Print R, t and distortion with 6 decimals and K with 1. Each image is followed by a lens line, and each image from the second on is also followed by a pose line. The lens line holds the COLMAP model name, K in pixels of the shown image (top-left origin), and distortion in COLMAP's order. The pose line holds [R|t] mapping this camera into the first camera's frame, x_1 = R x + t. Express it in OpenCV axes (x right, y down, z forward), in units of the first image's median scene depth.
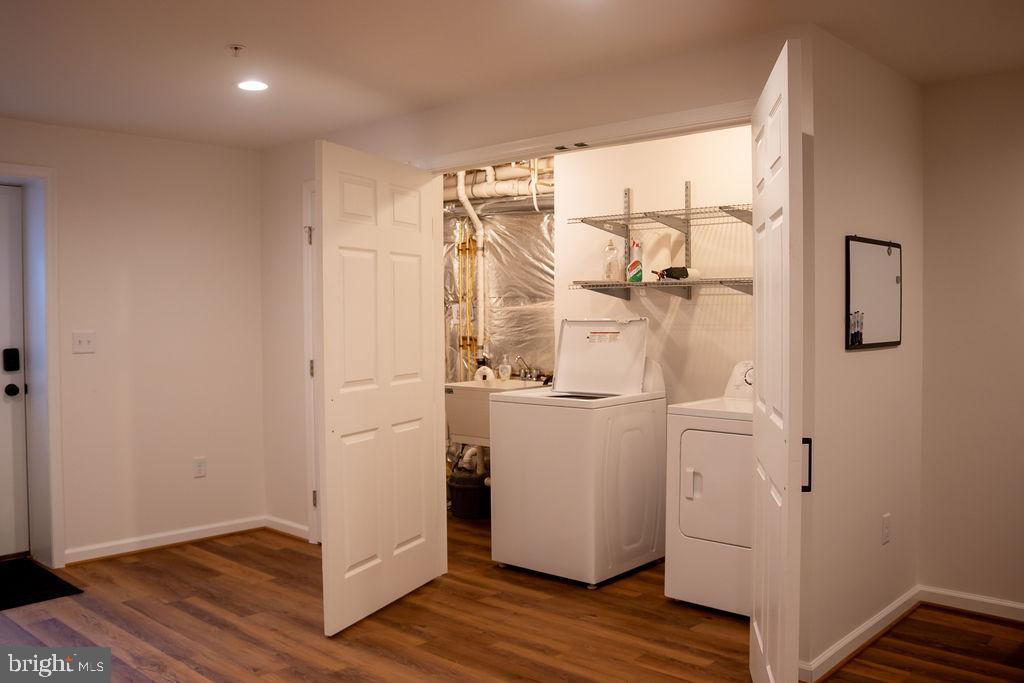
lens RADIAL K [[889.0, 0, 512.0], [0, 889.0, 341.5], [0, 0, 1]] dist [-0.157266, 0.139004]
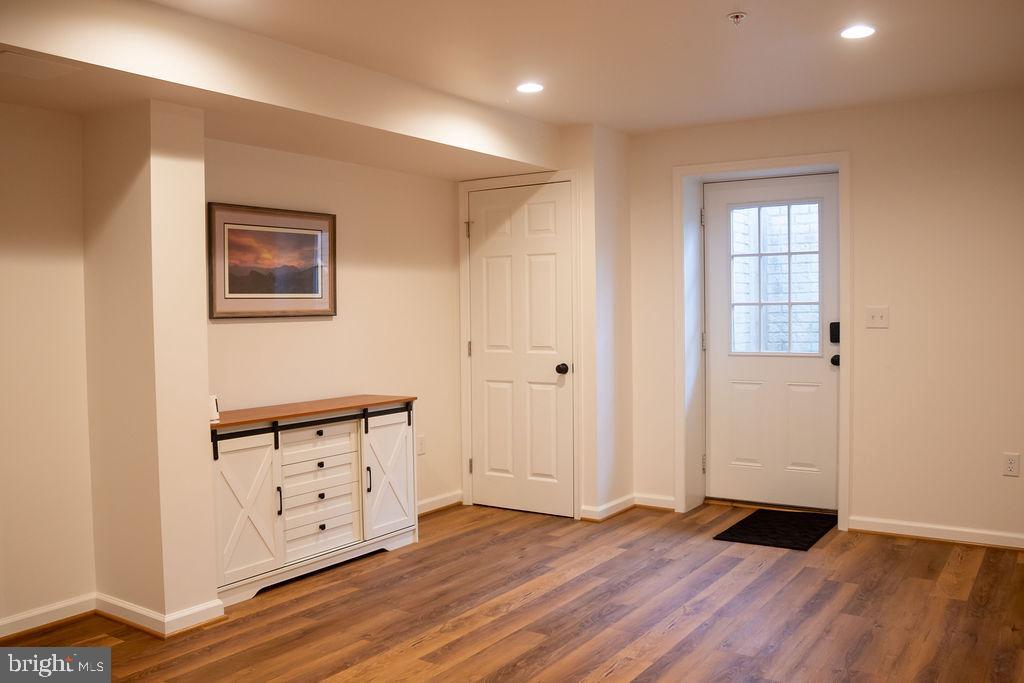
lens RADIAL K [[889.0, 0, 512.0], [0, 889.0, 341.5], [0, 0, 1]] dist [-0.157266, 0.139004]
pose [[0.147118, 0.037864, -0.988394, 0.535826], [-0.018651, 0.999196, 0.035502, 0.001362], [0.988943, 0.013211, 0.147706, 0.507678]]
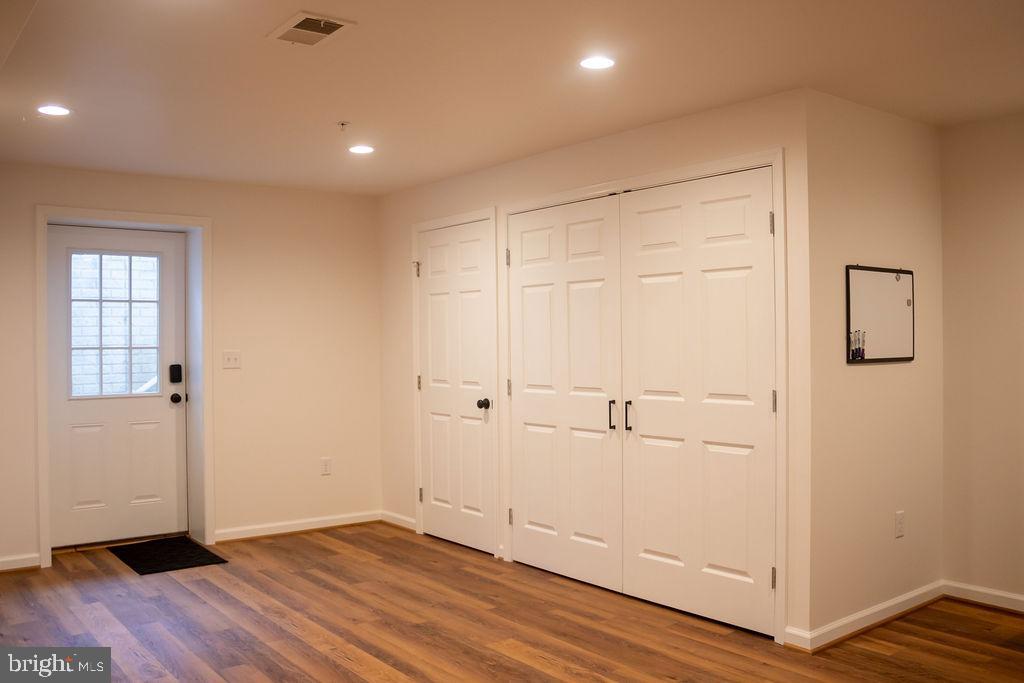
lens RADIAL K [[889.0, 0, 512.0], [0, 889.0, 341.5], [0, 0, 1]] dist [-0.157266, 0.139004]
pose [[0.986389, -0.002609, -0.164409, 0.113834], [-0.002089, 0.999595, -0.028397, 0.011748], [0.164417, 0.028354, 0.985983, -0.181548]]
